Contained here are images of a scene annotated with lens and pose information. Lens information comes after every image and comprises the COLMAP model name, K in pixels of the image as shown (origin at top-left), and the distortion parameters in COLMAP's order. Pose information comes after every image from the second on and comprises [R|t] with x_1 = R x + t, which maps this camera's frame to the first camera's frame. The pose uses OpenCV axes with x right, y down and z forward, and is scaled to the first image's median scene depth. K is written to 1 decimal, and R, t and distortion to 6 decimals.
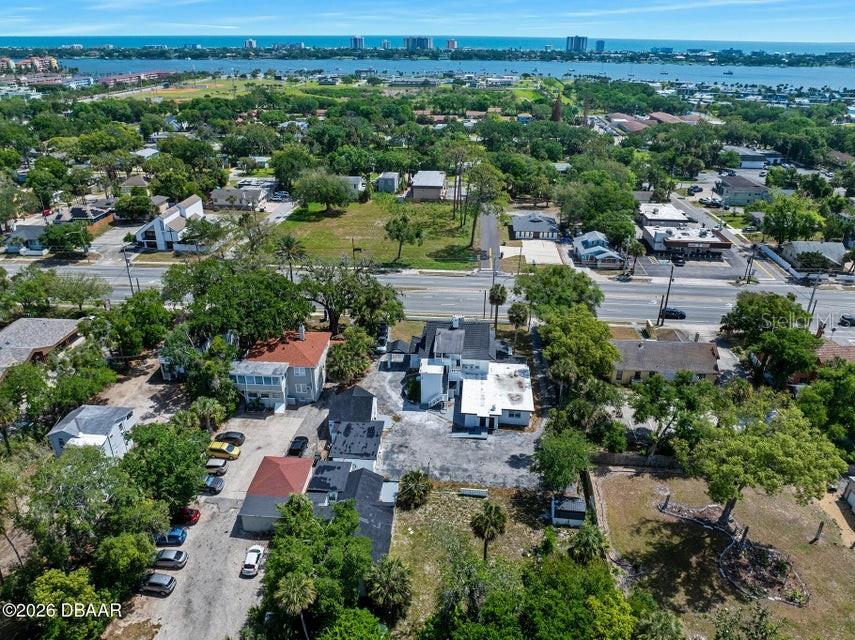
lens RADIAL K [[606.4, 0, 429.6], [0, 606.4, 294.9], [0, 0, 1]] dist [-0.029035, -0.001381]
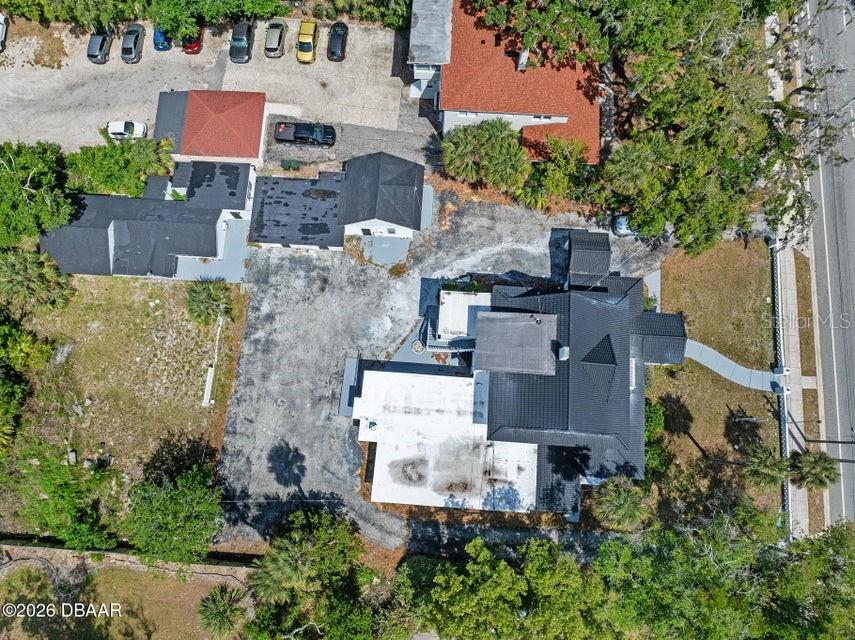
lens RADIAL K [[599.9, 0, 427.5], [0, 599.9, 320.0], [0, 0, 1]] dist [-0.032087, -0.000264]
pose [[0.014238, 0.982566, -0.185368, 0.067442], [-0.396505, 0.175736, 0.901055, -0.215286], [0.917922, 0.060670, 0.392095, 0.495063]]
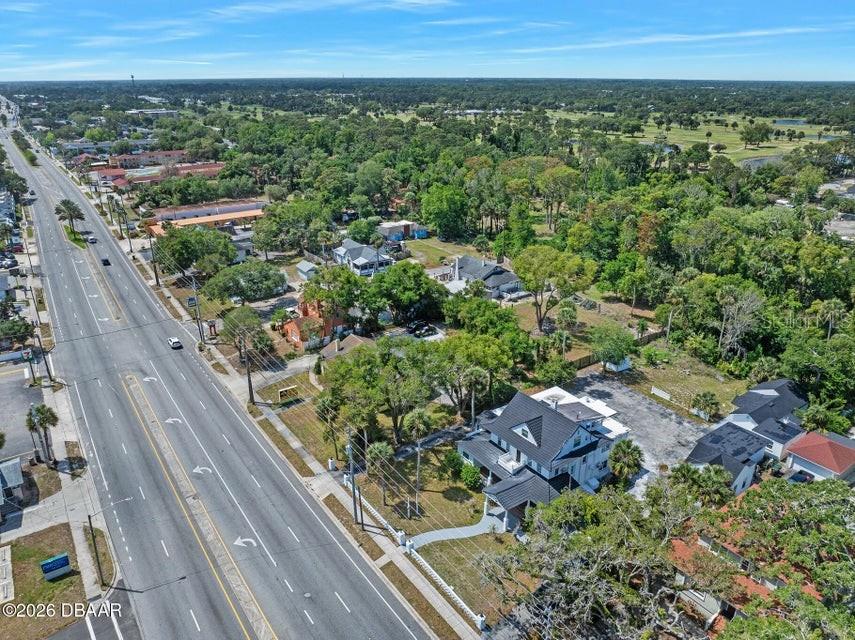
lens RADIAL K [[599.9, 0, 427.5], [0, 599.9, 320.0], [0, 0, 1]] dist [-0.032087, -0.000264]
pose [[-0.633517, -0.299249, 0.713517, -0.243077], [0.301727, 0.753621, 0.583966, -0.352261], [-0.712472, 0.585239, -0.387141, 0.907054]]
